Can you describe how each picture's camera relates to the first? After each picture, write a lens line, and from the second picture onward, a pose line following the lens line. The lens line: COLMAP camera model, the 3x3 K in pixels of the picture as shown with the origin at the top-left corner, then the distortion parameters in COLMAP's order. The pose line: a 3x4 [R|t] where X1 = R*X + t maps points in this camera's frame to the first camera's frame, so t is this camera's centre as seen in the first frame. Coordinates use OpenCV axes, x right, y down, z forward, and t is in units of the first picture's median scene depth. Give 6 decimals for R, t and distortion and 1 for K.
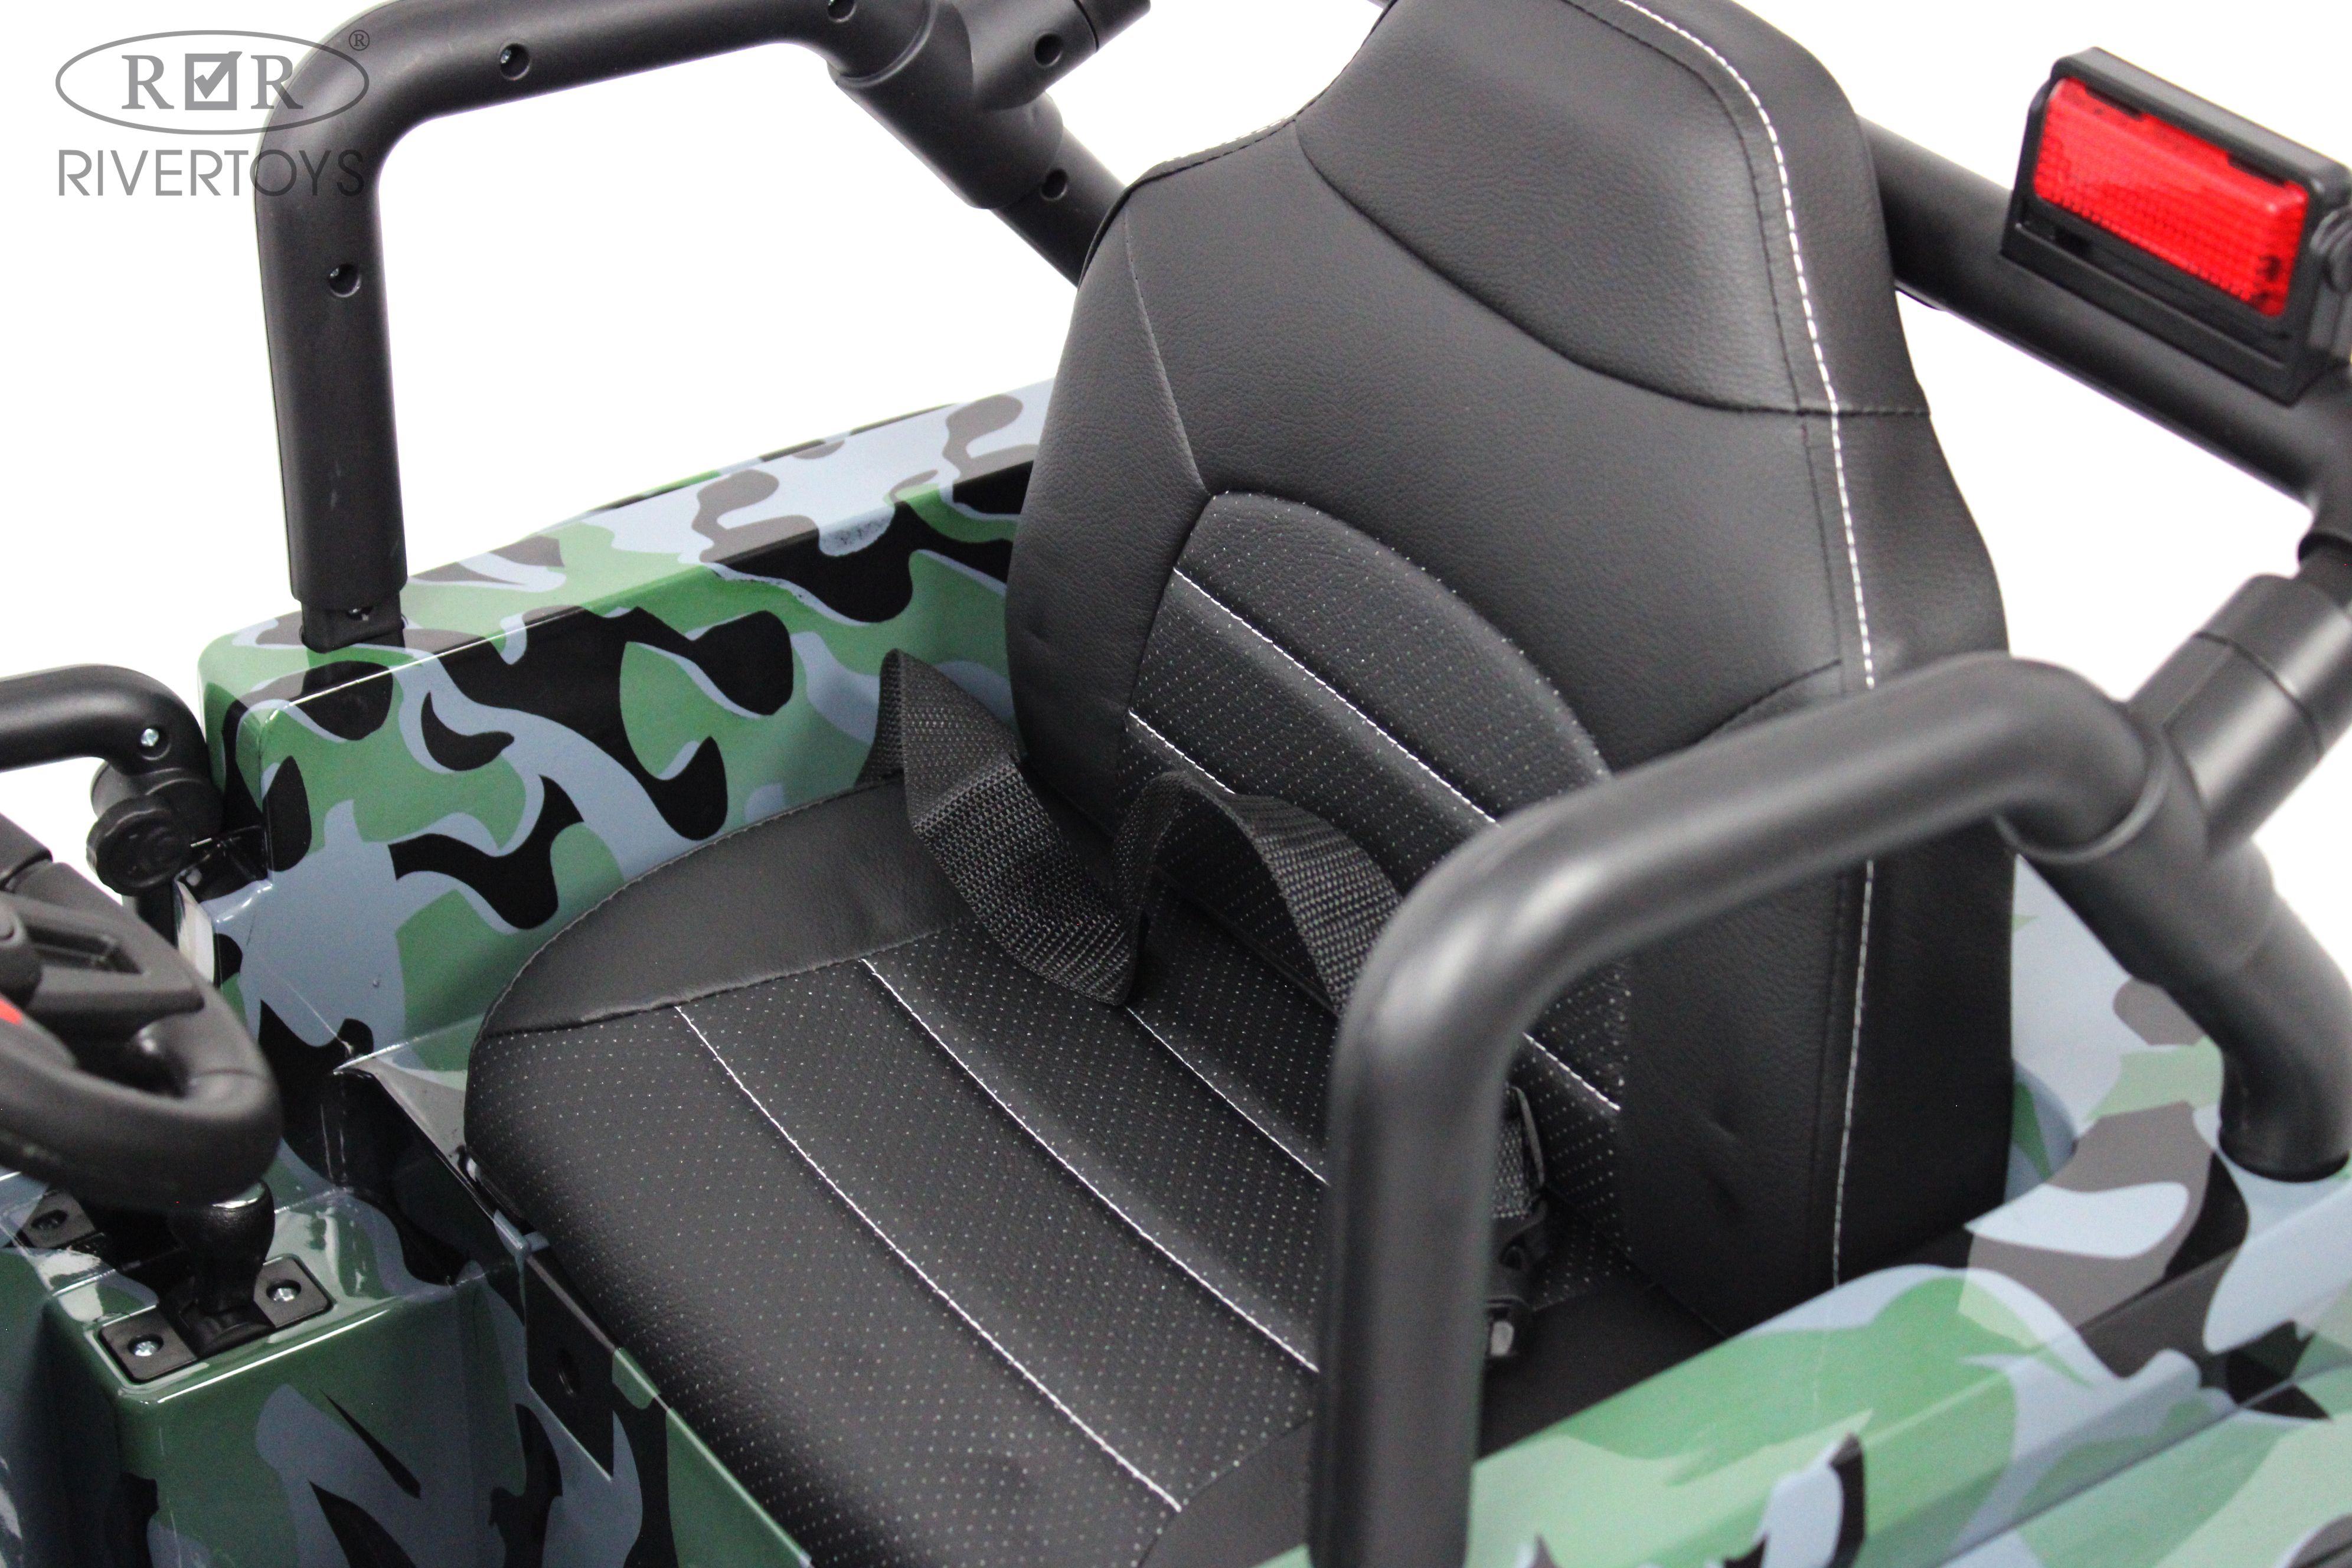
lens RADIAL K [[4274.0, 0, 1182.4], [0, 4274.0, 774.9], [0, 0, 1]] dist [0.041601, 0.000000]
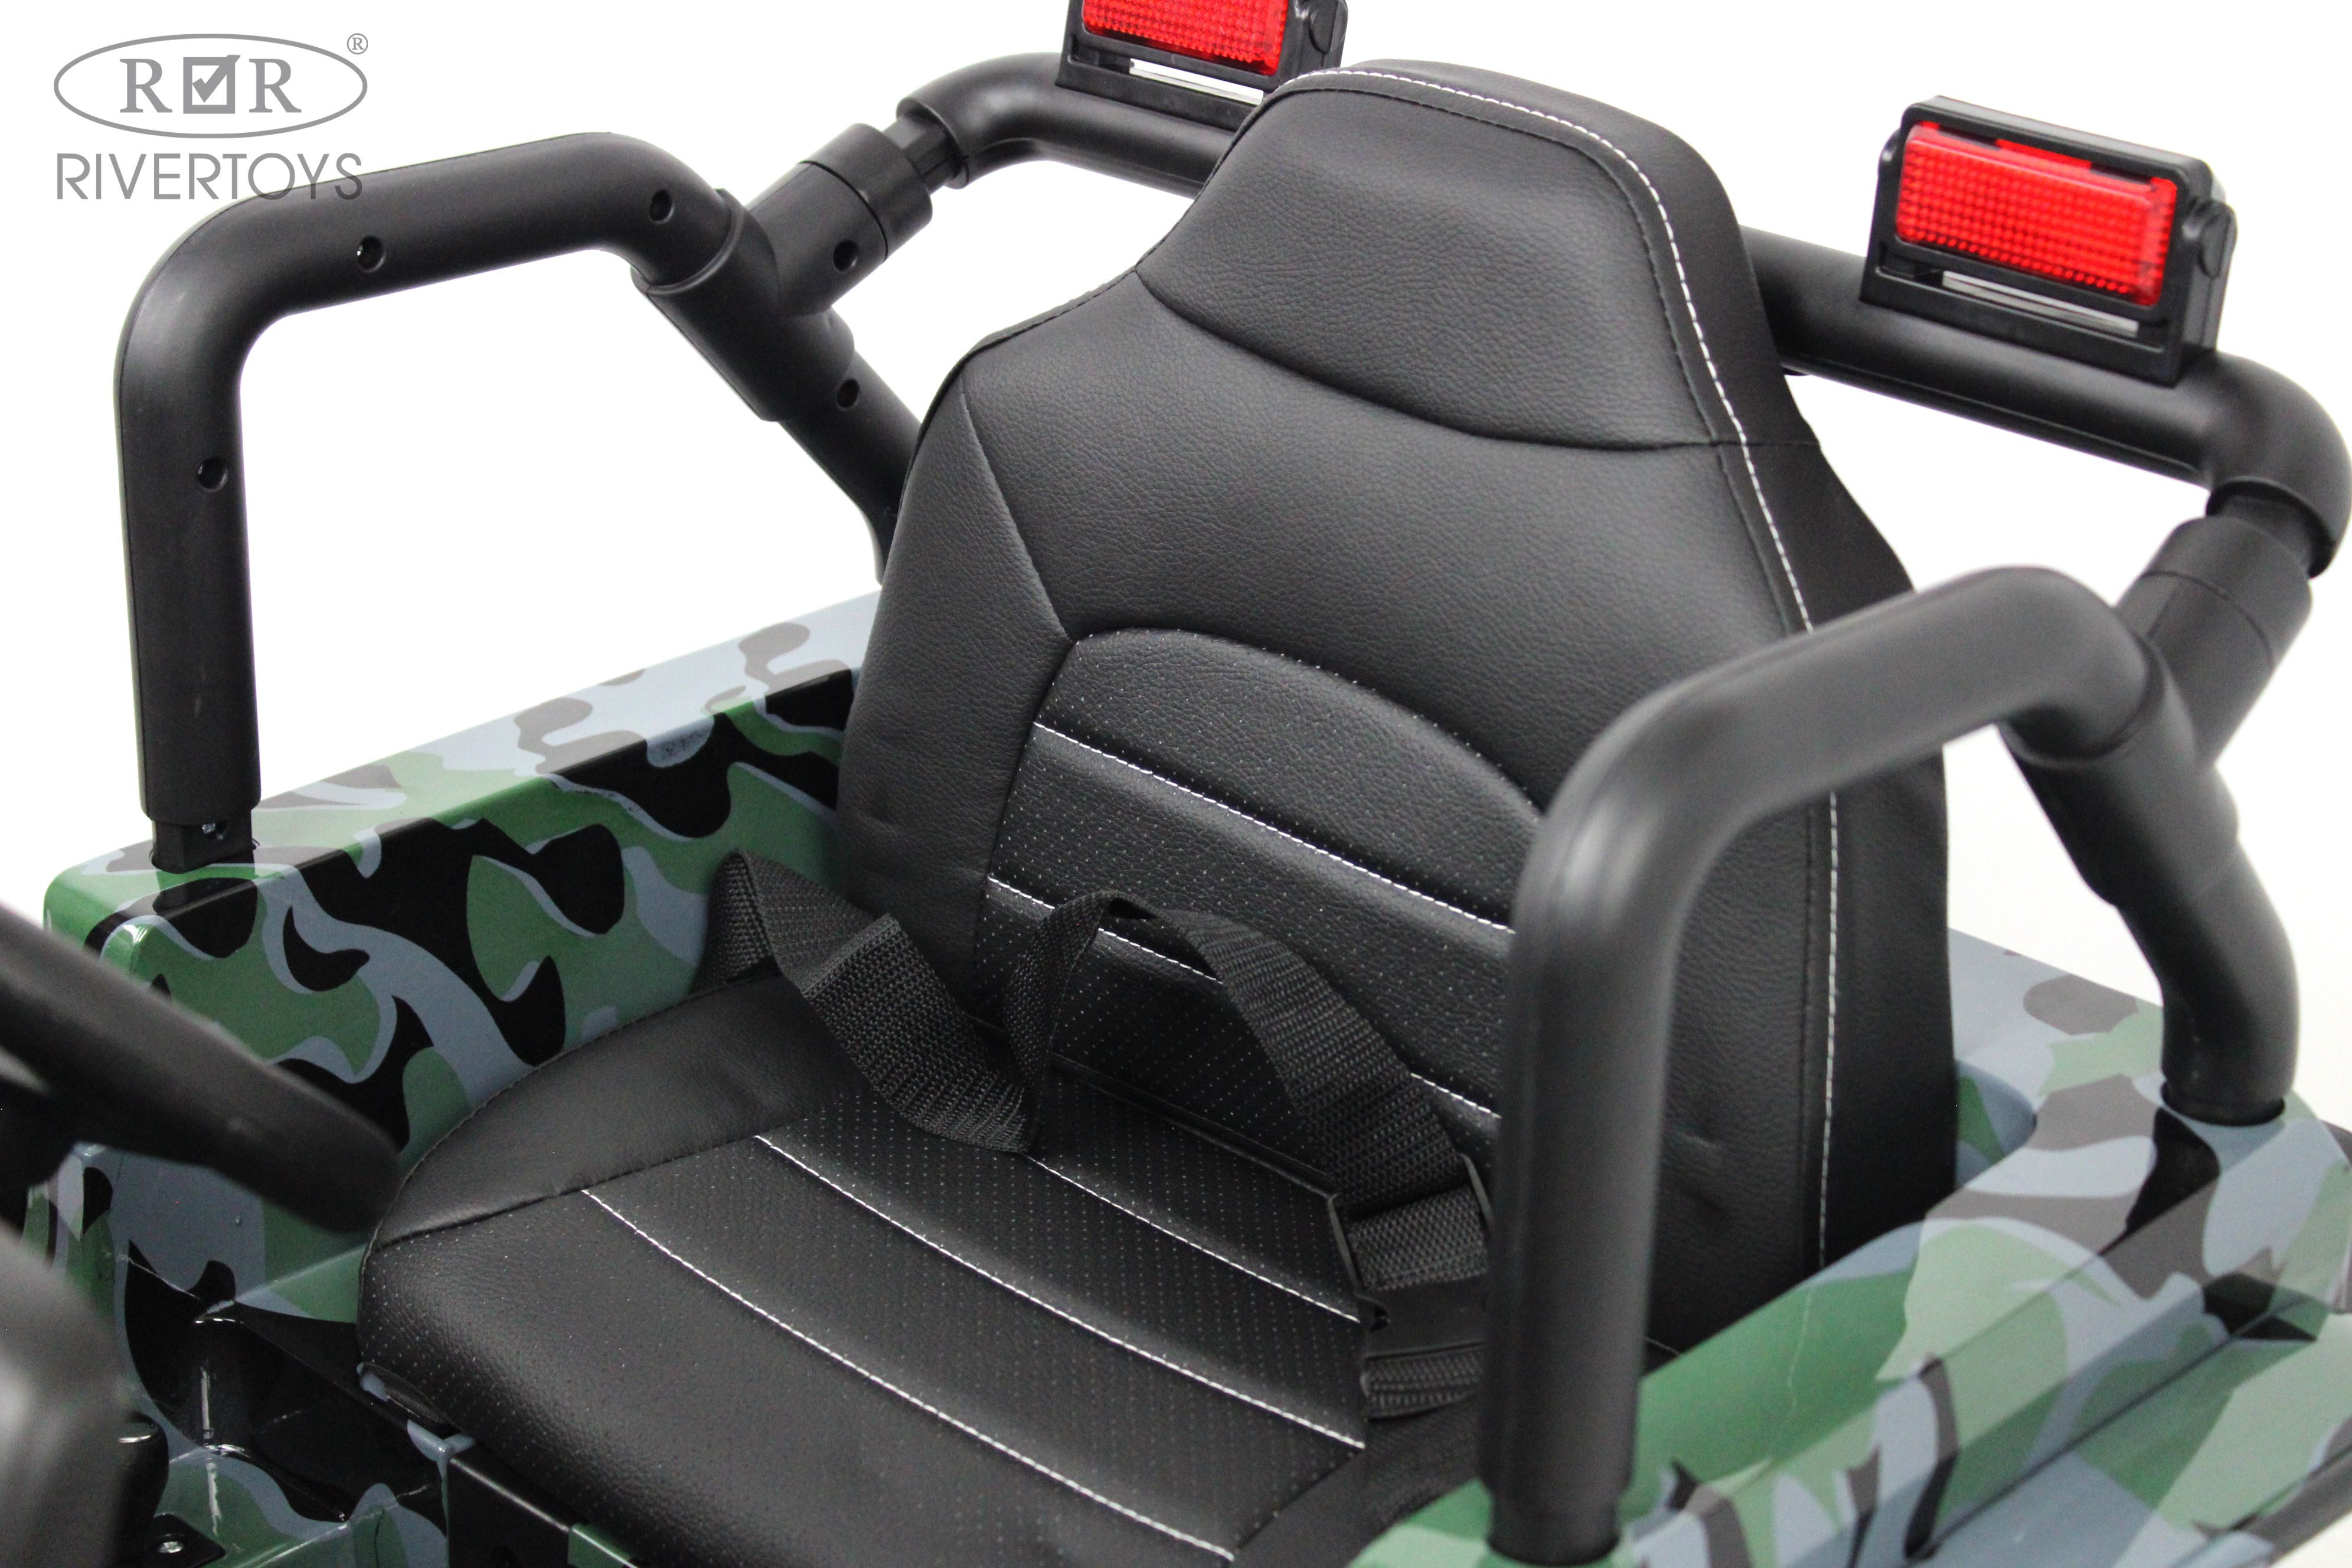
lens RADIAL K [[4274.0, 0, 1175.0], [0, 4274.0, 794.6], [0, 0, 1]] dist [0.041601, 0.000000]
pose [[0.980549, -0.072510, 0.182389, -0.160565], [0.098728, 0.985352, -0.139044, 0.116834], [-0.169636, 0.154346, 0.973345, 0.002821]]
